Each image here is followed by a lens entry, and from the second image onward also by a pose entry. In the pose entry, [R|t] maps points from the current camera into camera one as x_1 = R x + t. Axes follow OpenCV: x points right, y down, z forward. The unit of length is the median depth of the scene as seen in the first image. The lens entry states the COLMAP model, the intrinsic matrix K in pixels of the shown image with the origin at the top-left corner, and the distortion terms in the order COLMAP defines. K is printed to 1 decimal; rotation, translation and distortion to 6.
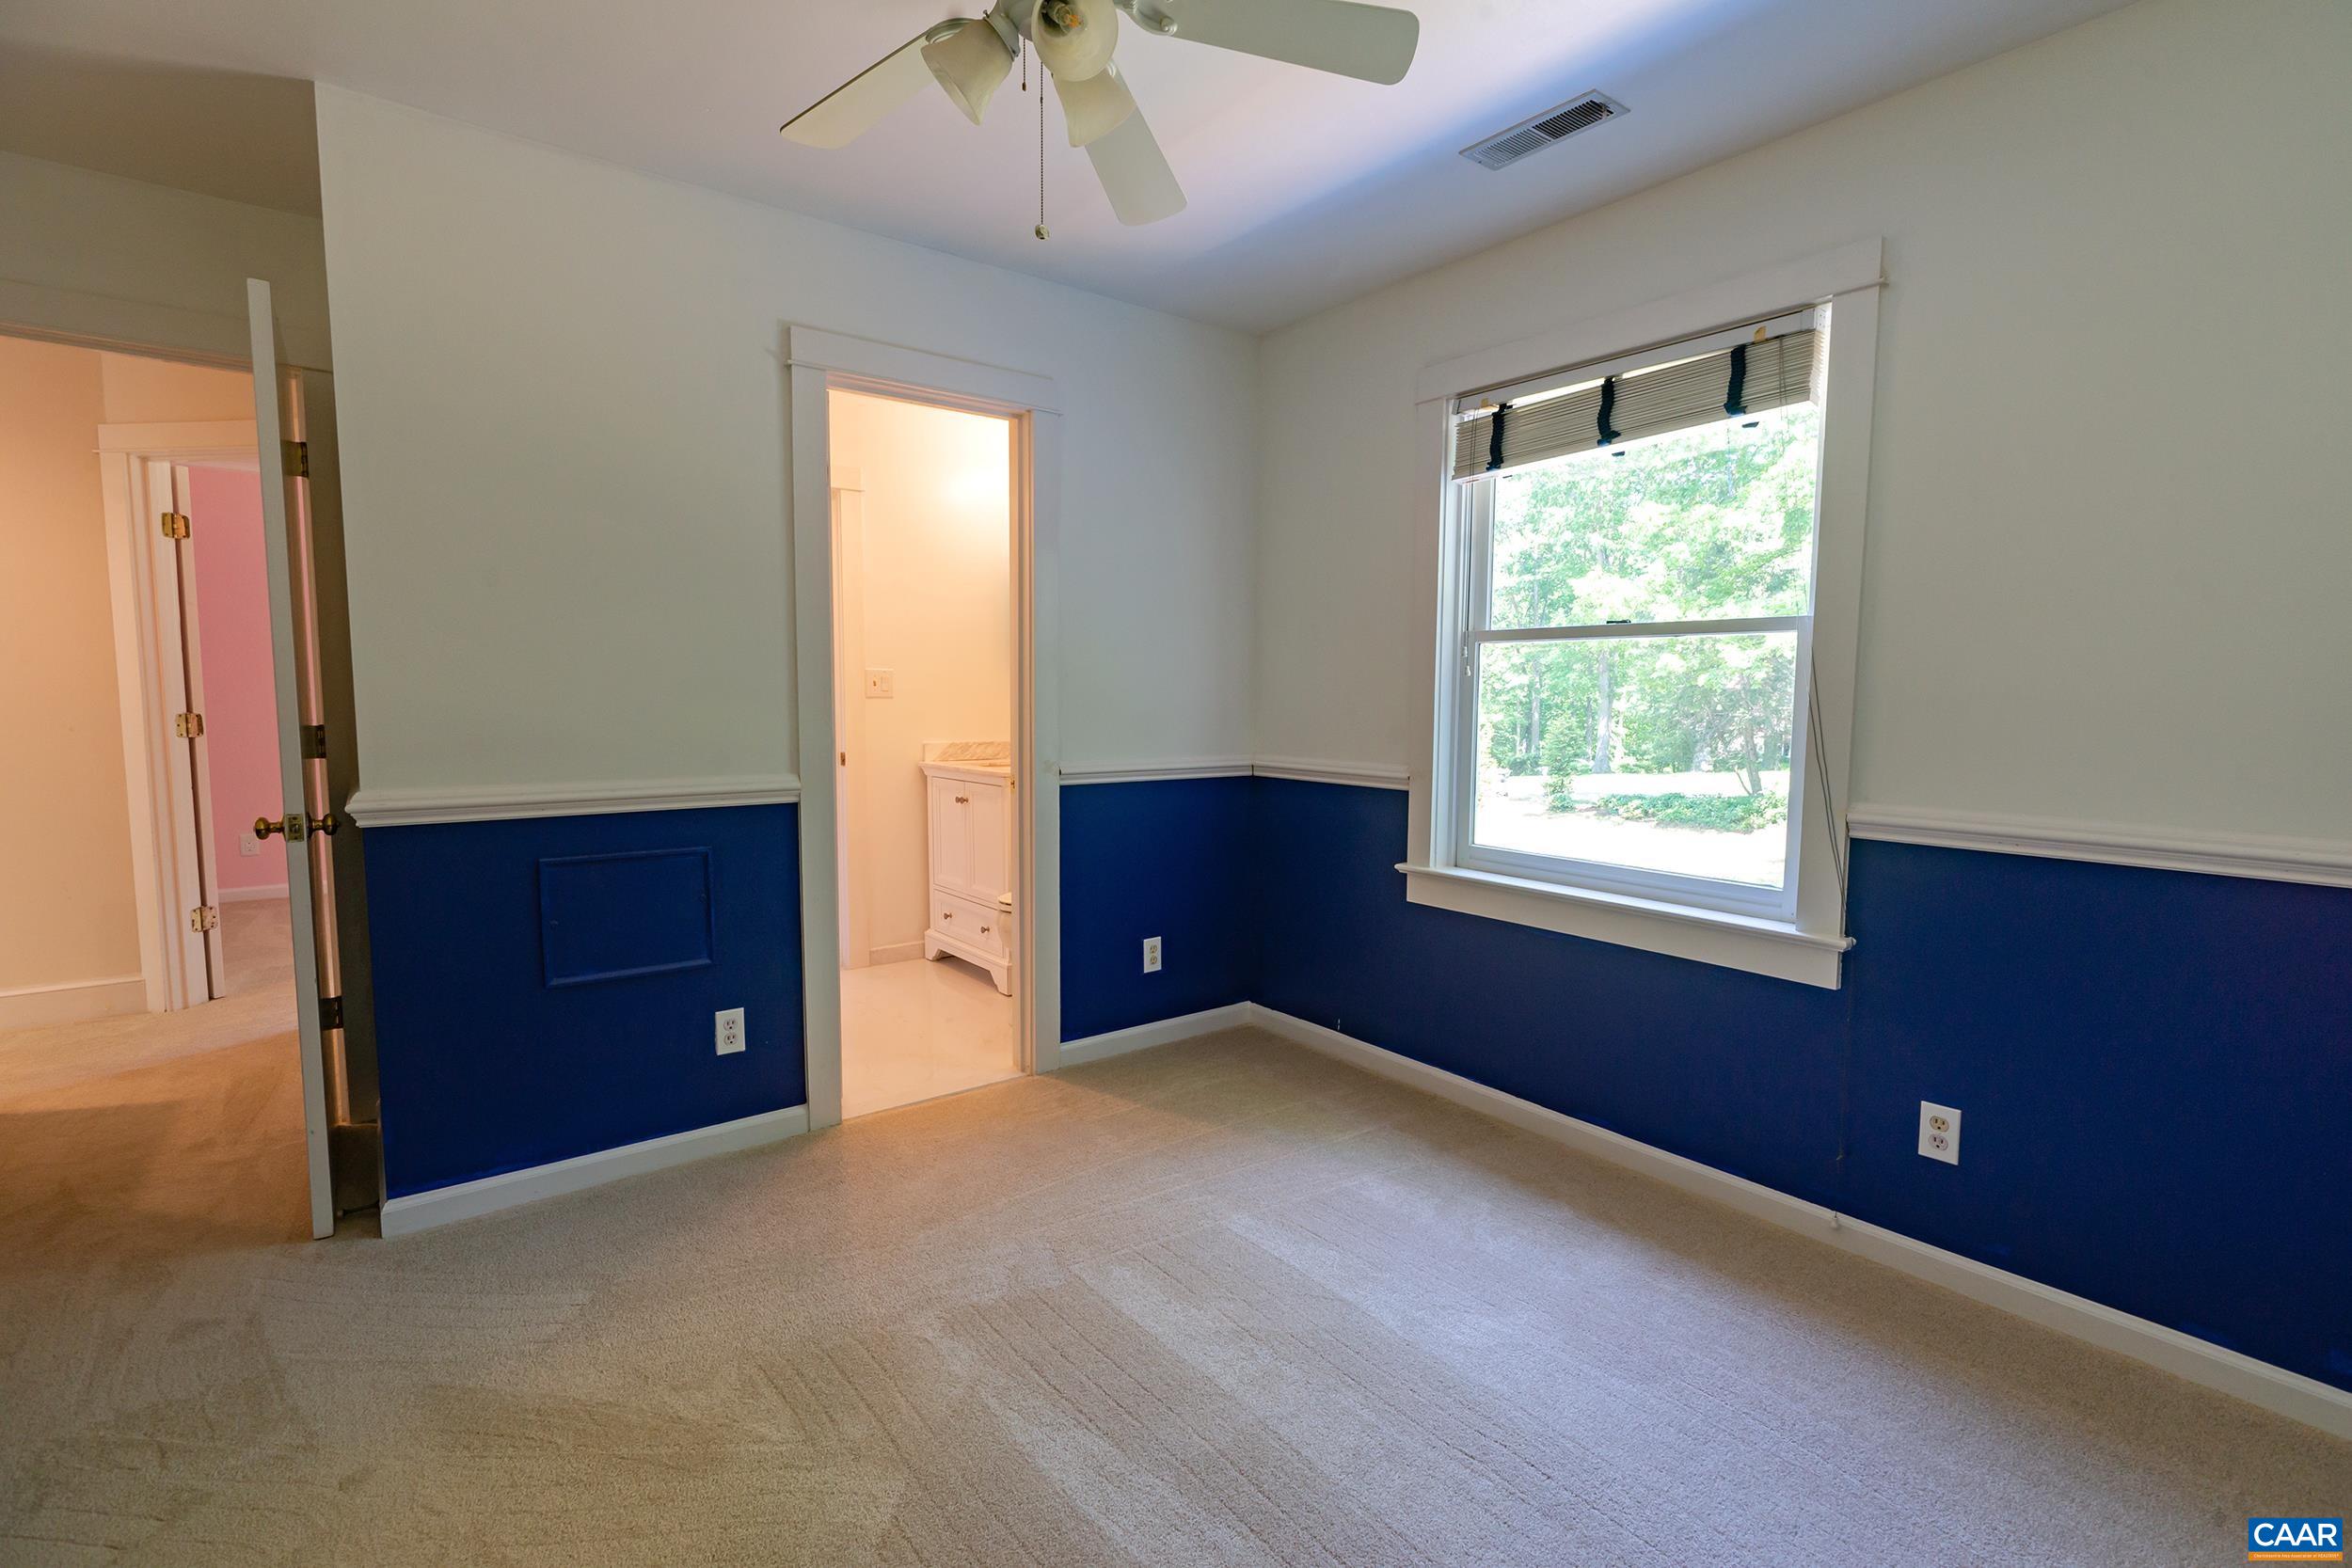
lens RADIAL K [[1088.8, 0, 1178.8], [0, 1088.8, 787.3], [0, 0, 1]] dist [0.003210, -0.000119]
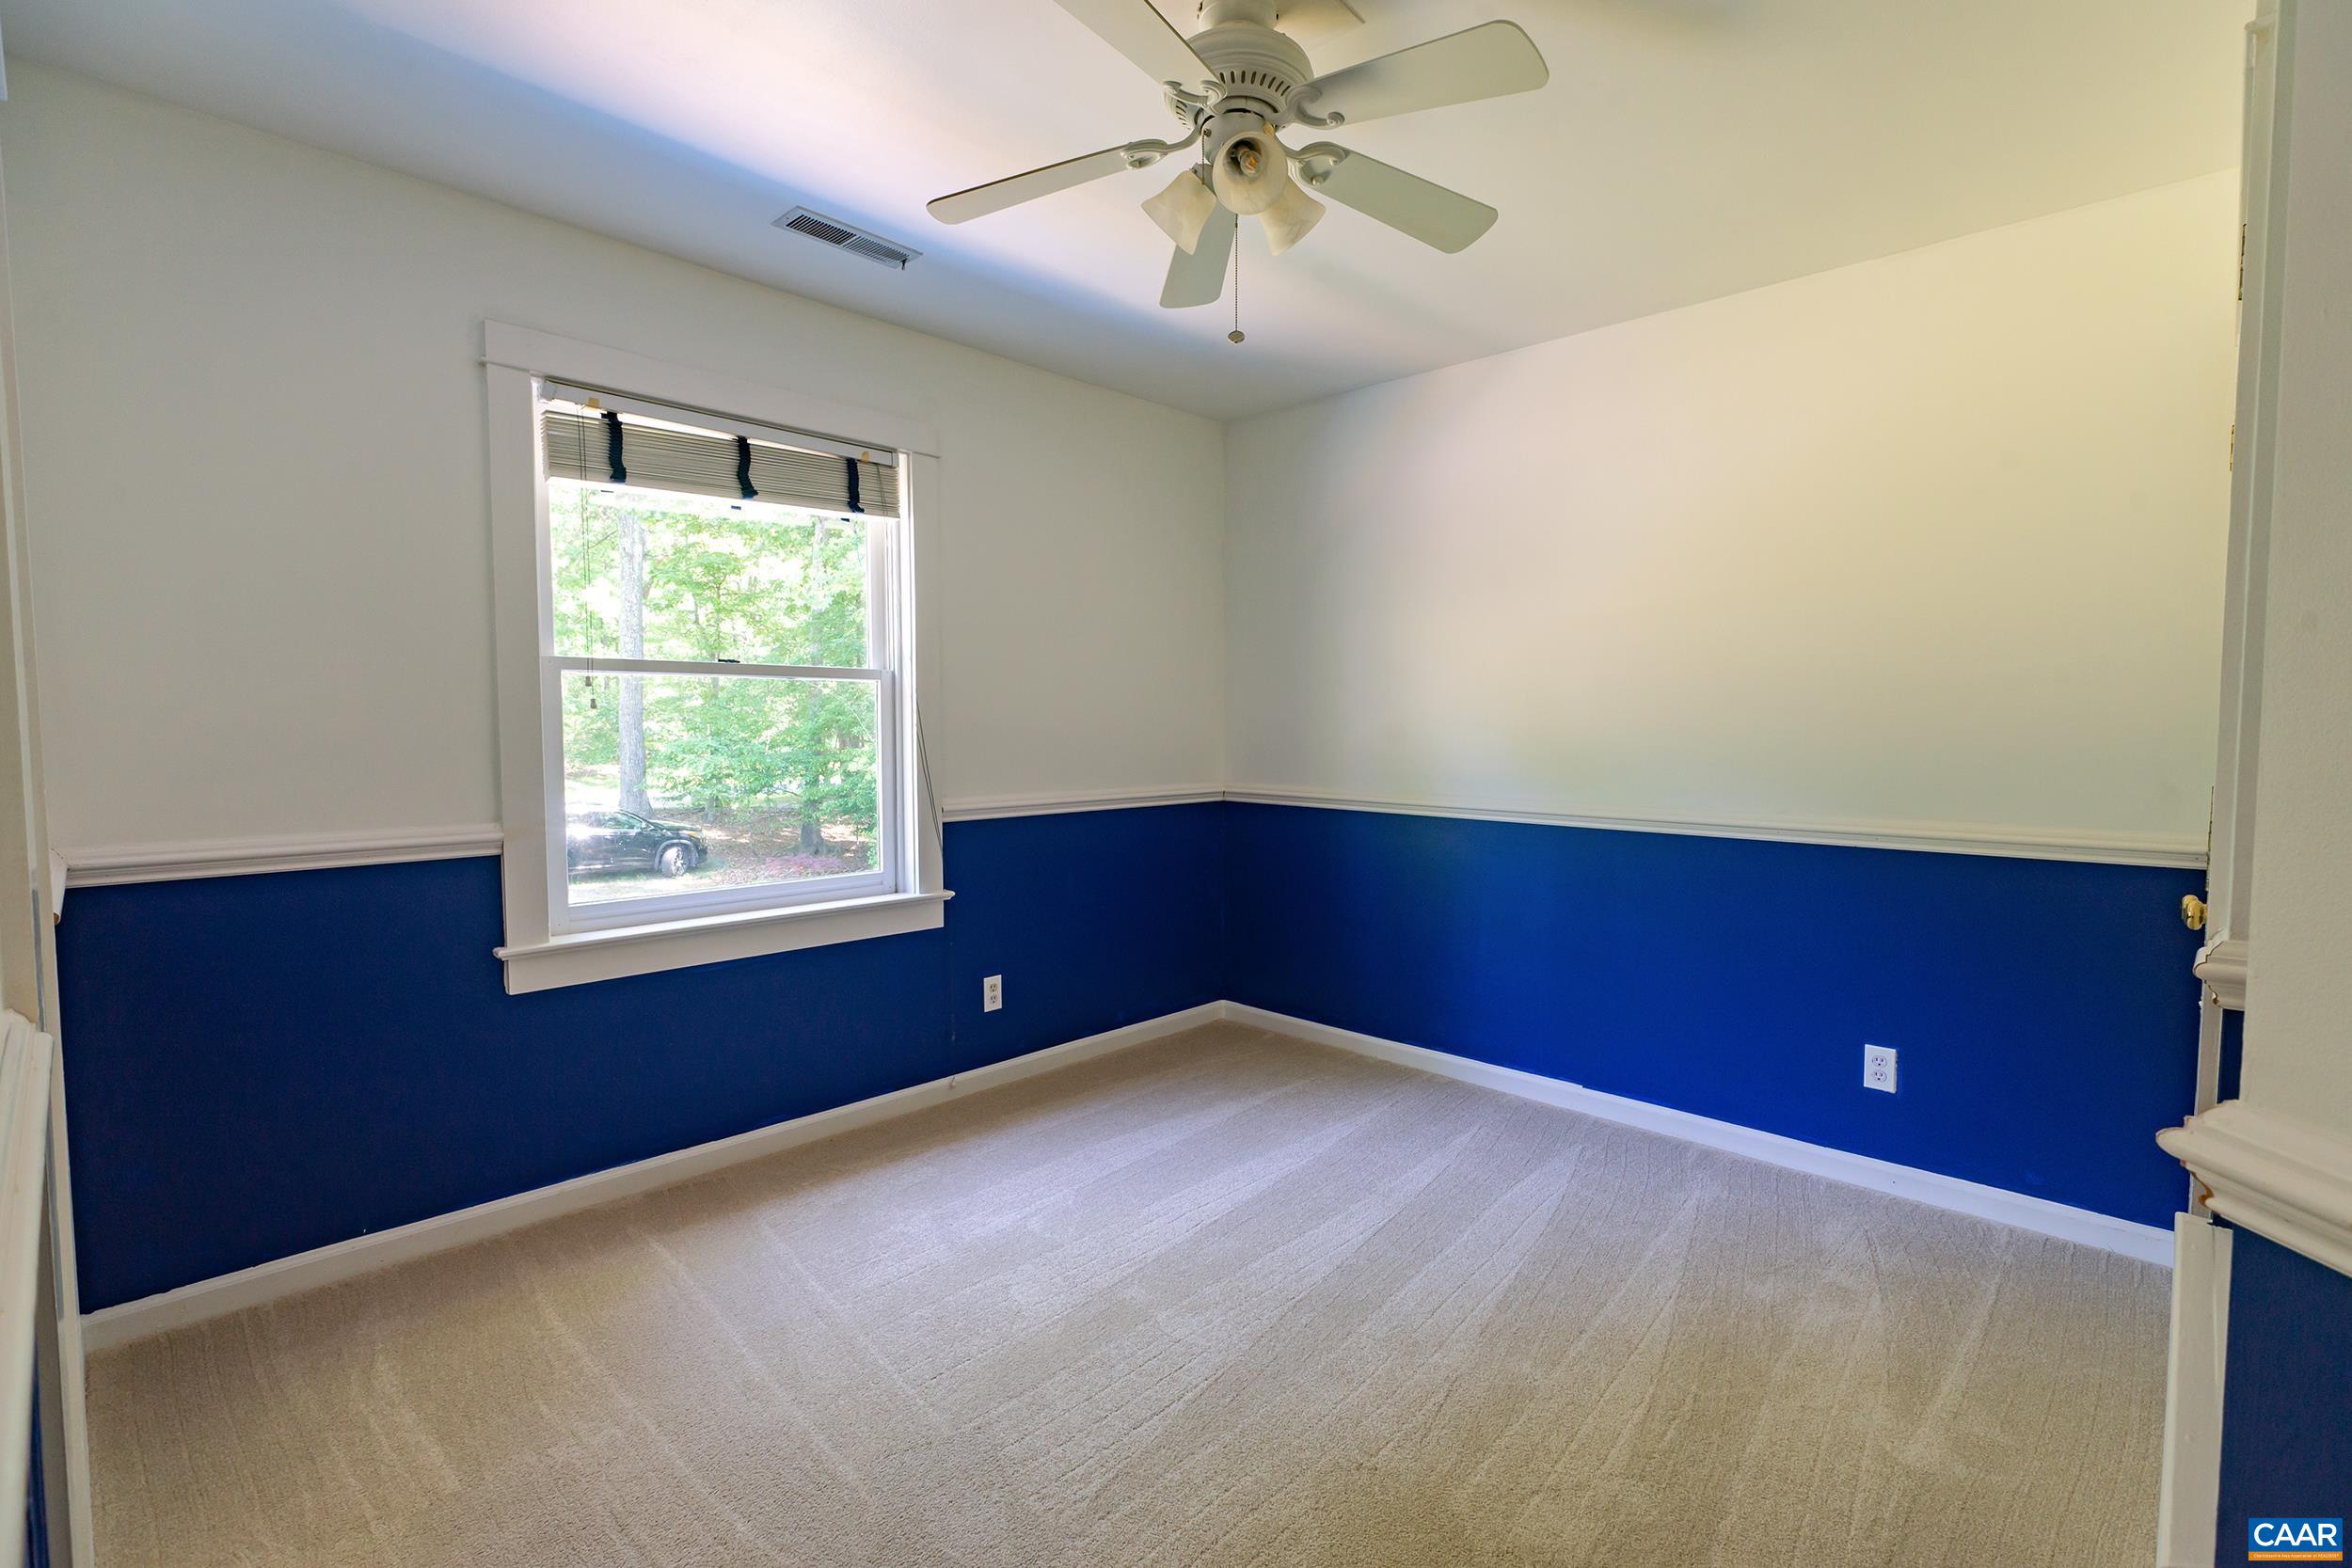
lens RADIAL K [[1067.8, 0, 1187.7], [0, 1067.8, 783.9], [0, 0, 1]] dist [-0.001998, 0.000120]
pose [[-0.150664, -0.060634, 0.986724, -0.782391], [0.087606, 0.993371, 0.074420, -0.076768], [-0.984696, 0.097656, -0.144353, 0.789904]]
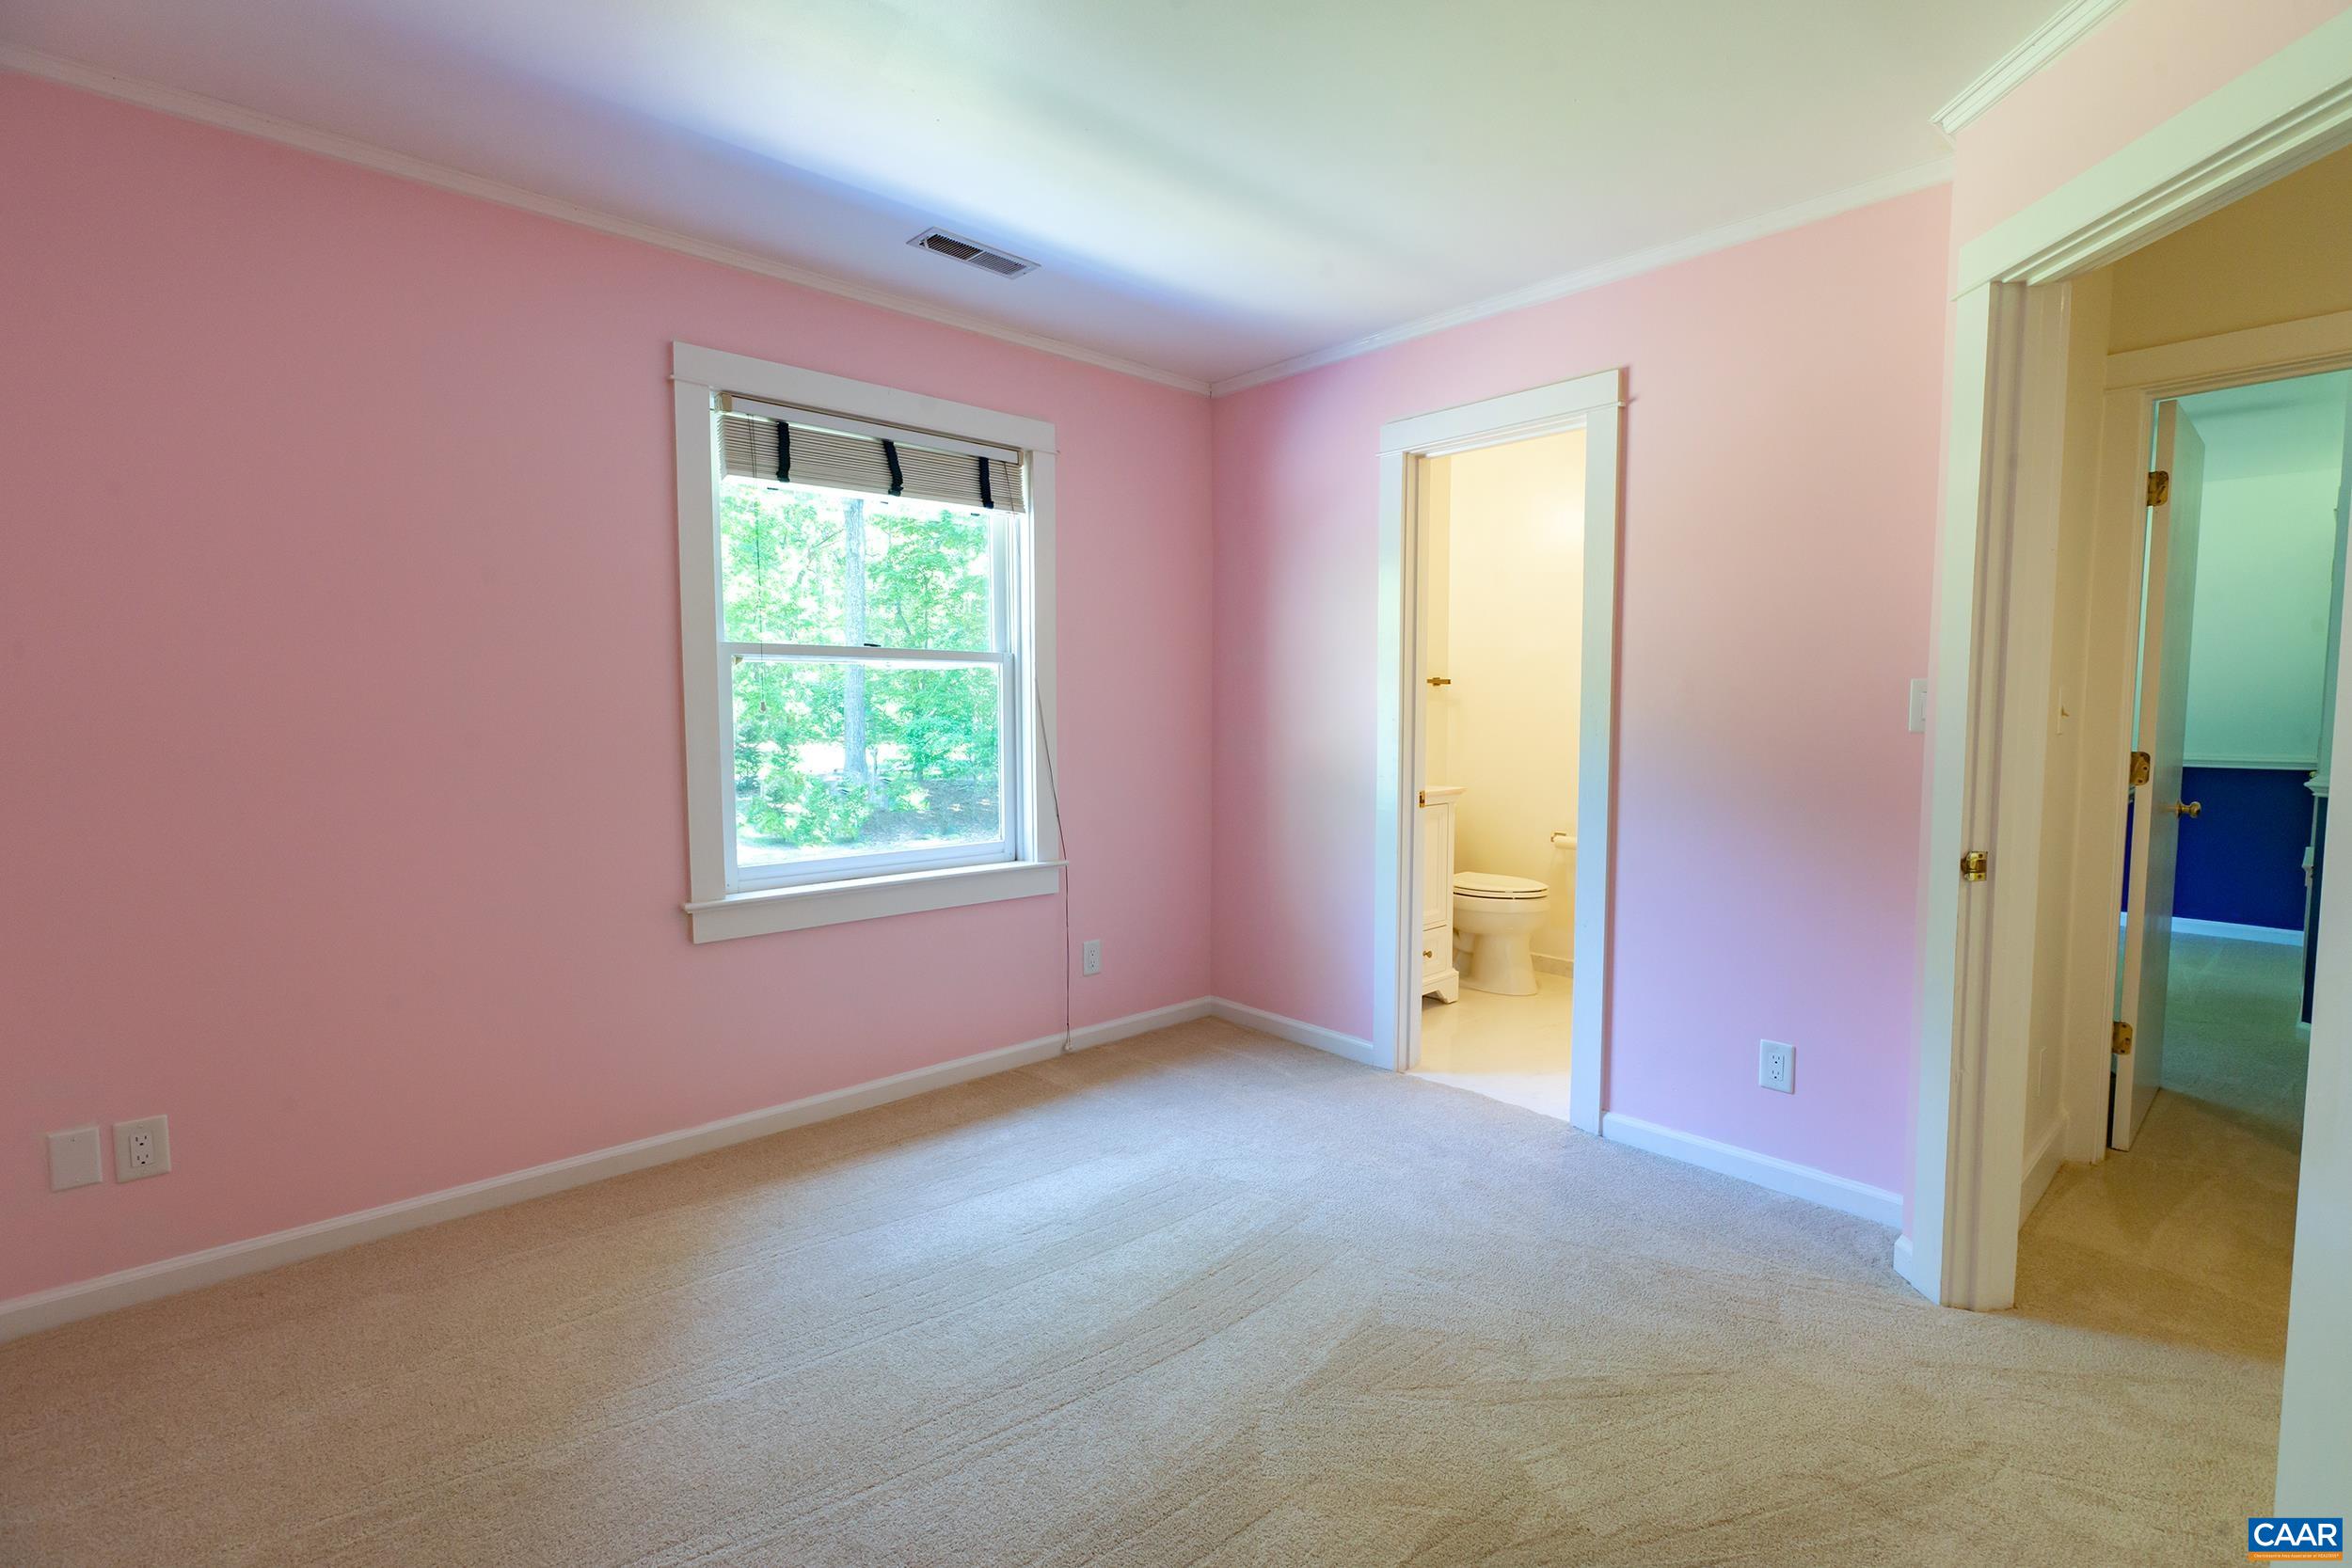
lens RADIAL K [[1060.2, 0, 1175.5], [0, 1060.2, 762.8], [0, 0, 1]] dist [-0.028428, 0.000041]
pose [[-0.092716, -0.060689, 0.993841, -0.839521], [0.086279, 0.993897, 0.068741, -0.083685], [-0.991947, 0.092121, -0.086914, 0.867957]]
